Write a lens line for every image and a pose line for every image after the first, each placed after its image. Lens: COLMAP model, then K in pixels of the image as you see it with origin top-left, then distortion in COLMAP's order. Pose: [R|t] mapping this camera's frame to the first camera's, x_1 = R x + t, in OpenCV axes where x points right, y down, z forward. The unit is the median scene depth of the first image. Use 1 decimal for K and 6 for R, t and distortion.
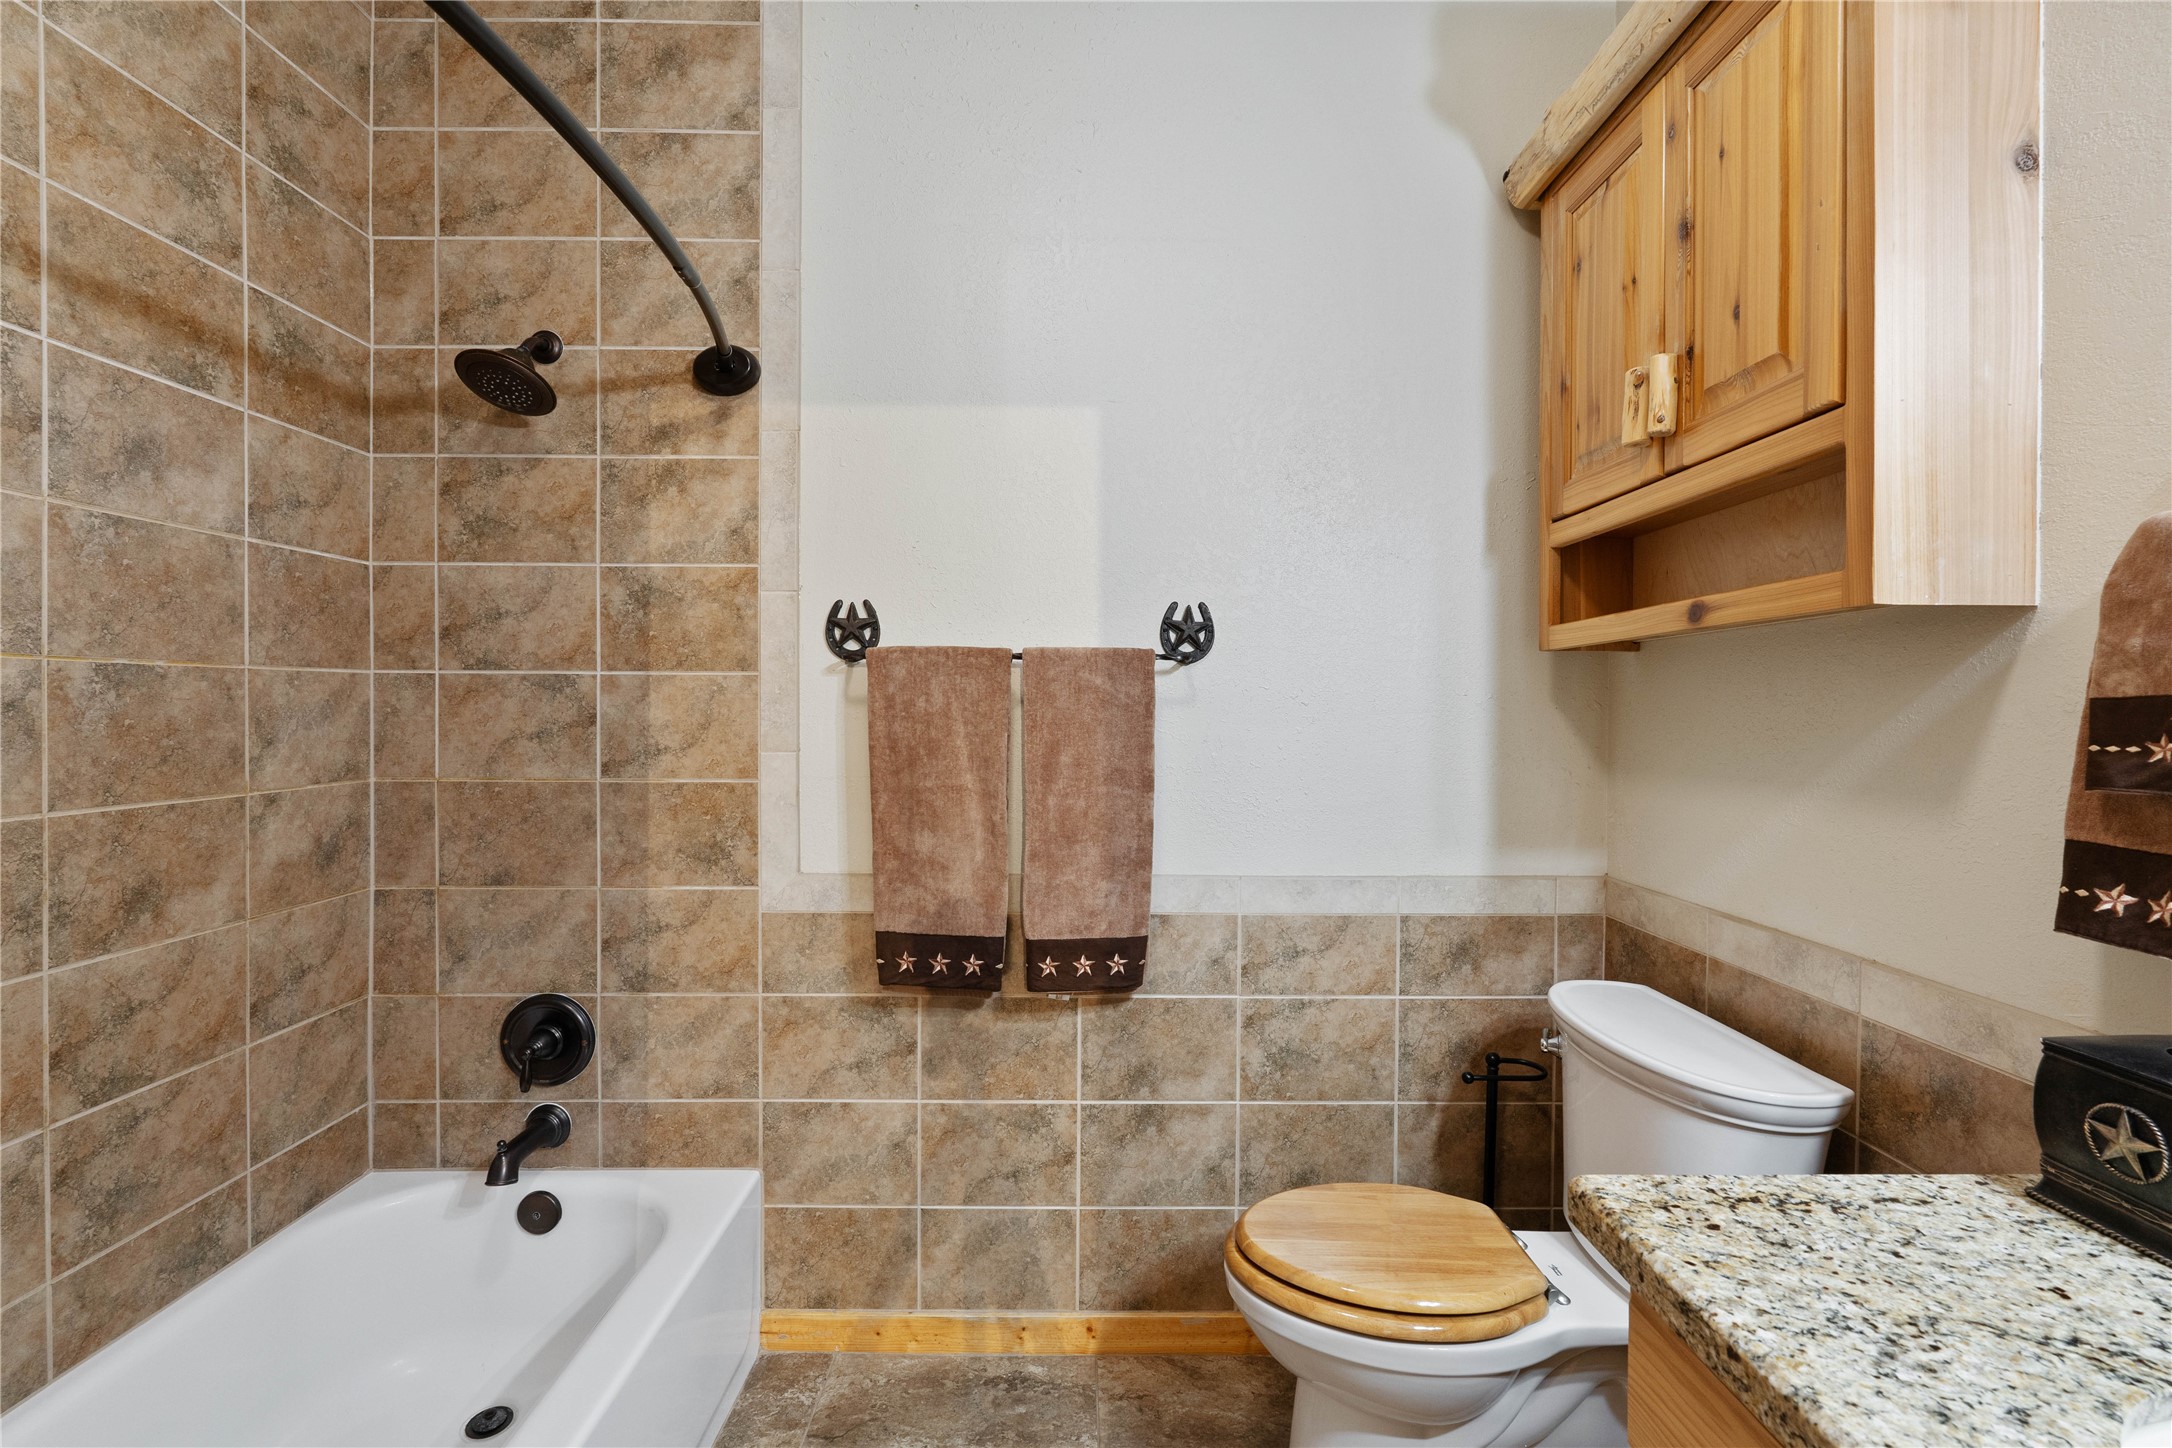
lens RADIAL K [[874.5, 0, 1089.8], [0, 874.5, 733.3], [0, 0, 1]] dist [-0.004296, -0.000036]
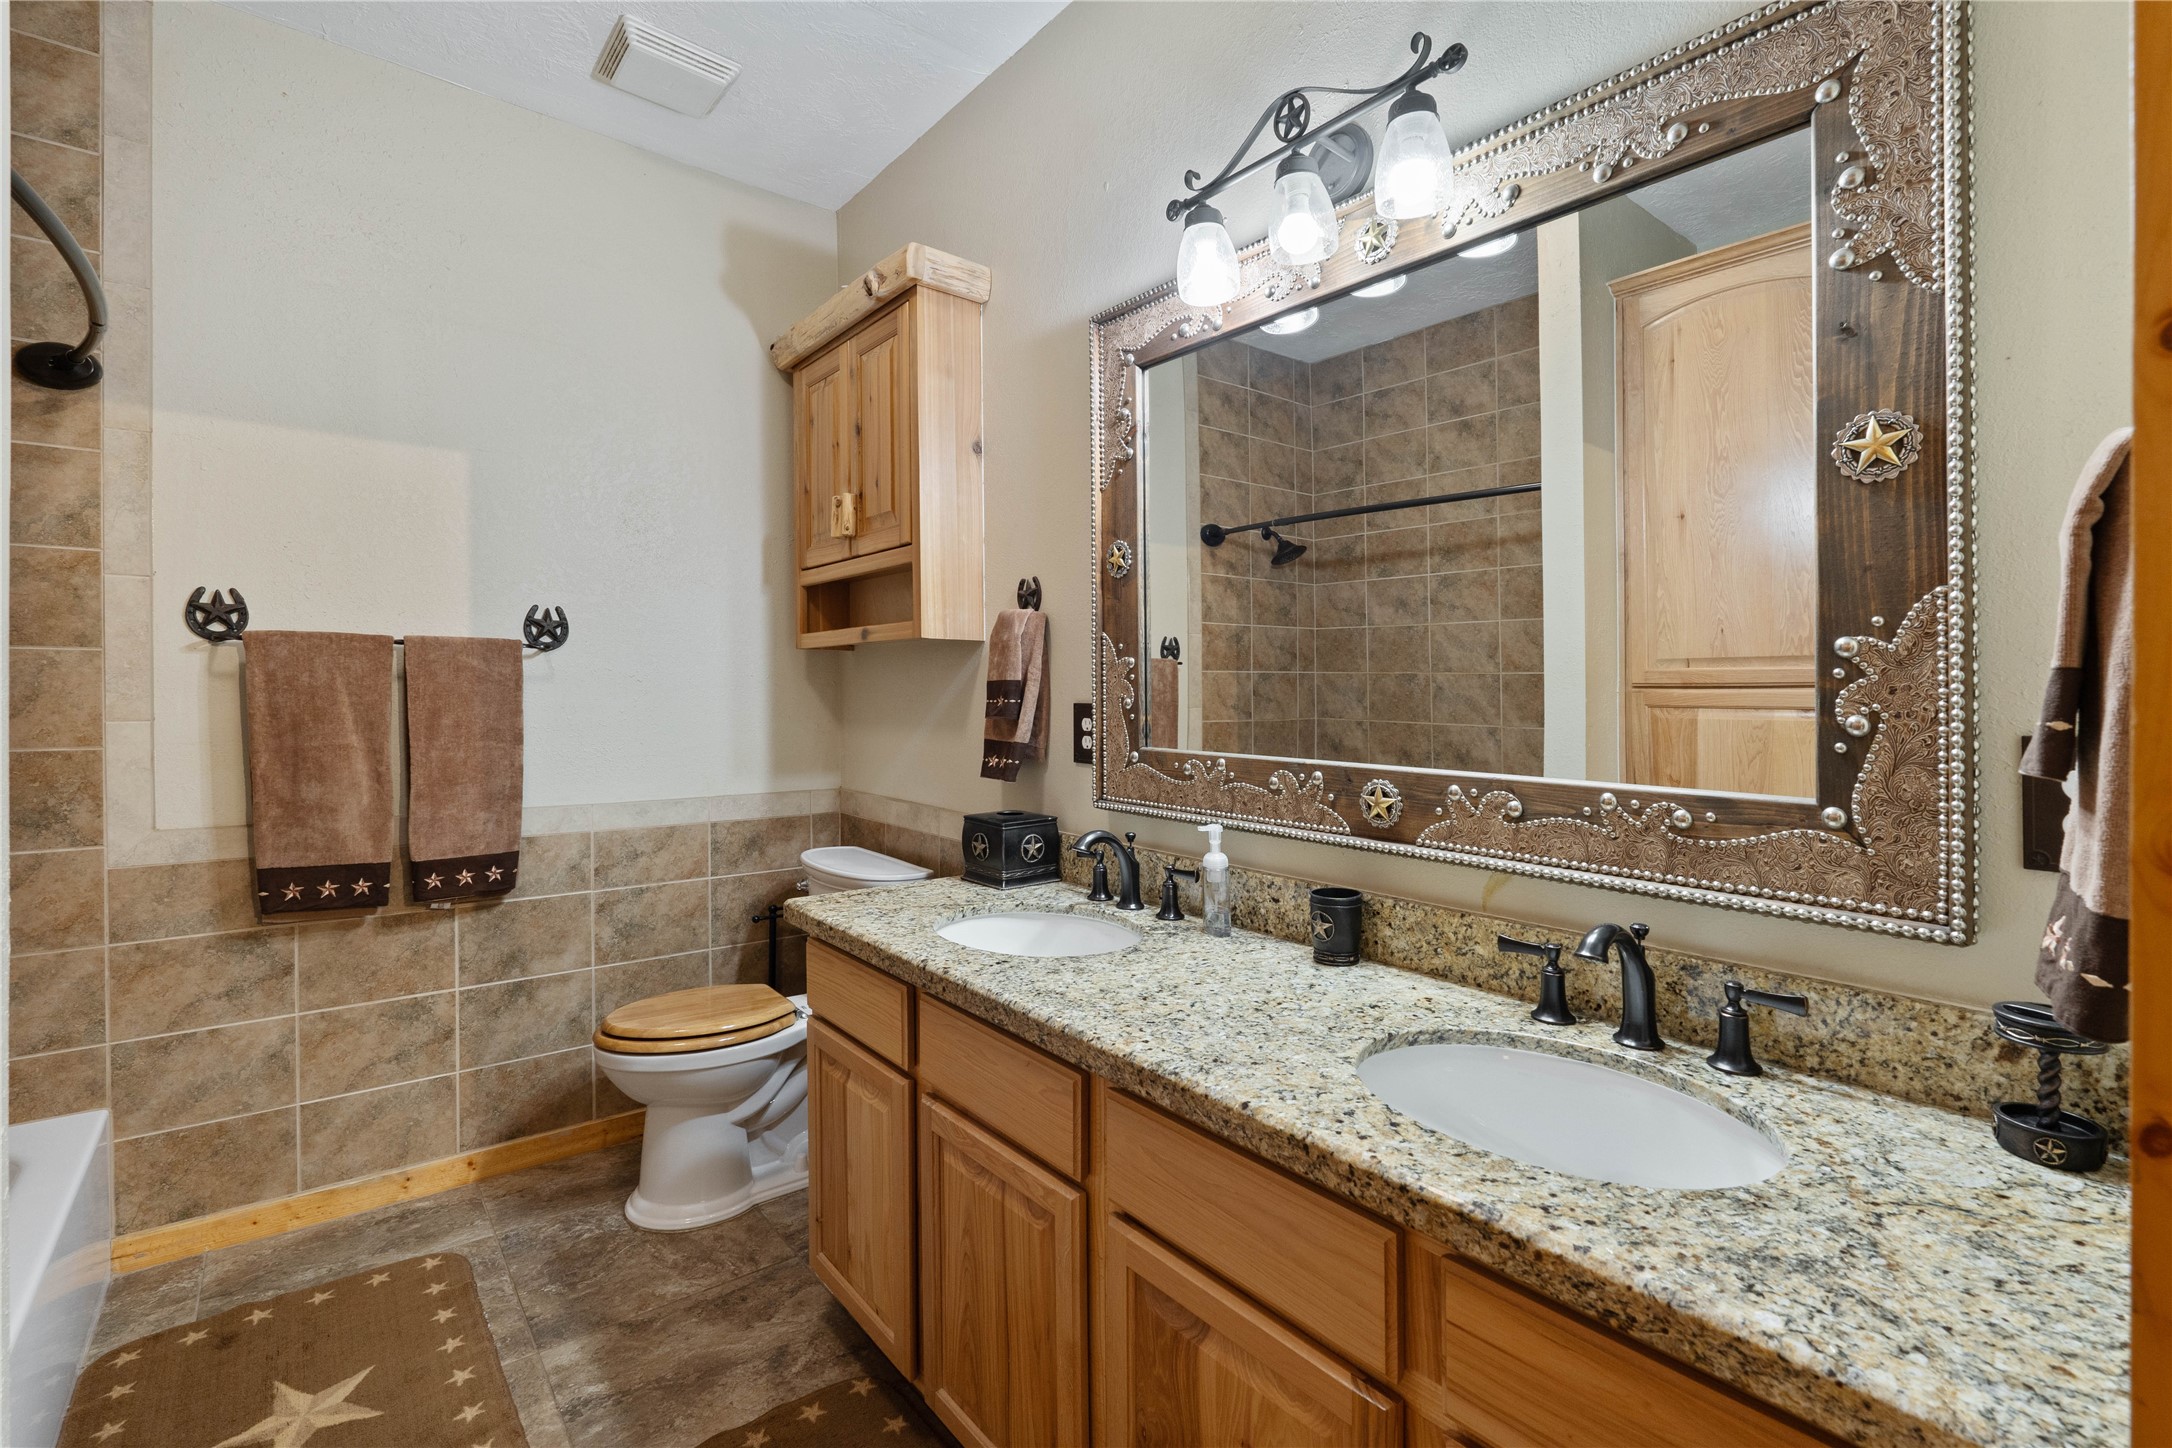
lens RADIAL K [[1010.6, 0, 1131.9], [0, 1010.6, 712.4], [0, 0, 1]] dist [-0.006213, 0.000342]
pose [[0.753989, -0.013020, 0.656758, -0.234038], [0.015553, 0.999877, 0.001967, 0.027385], [-0.656703, 0.008732, 0.754098, -0.780258]]
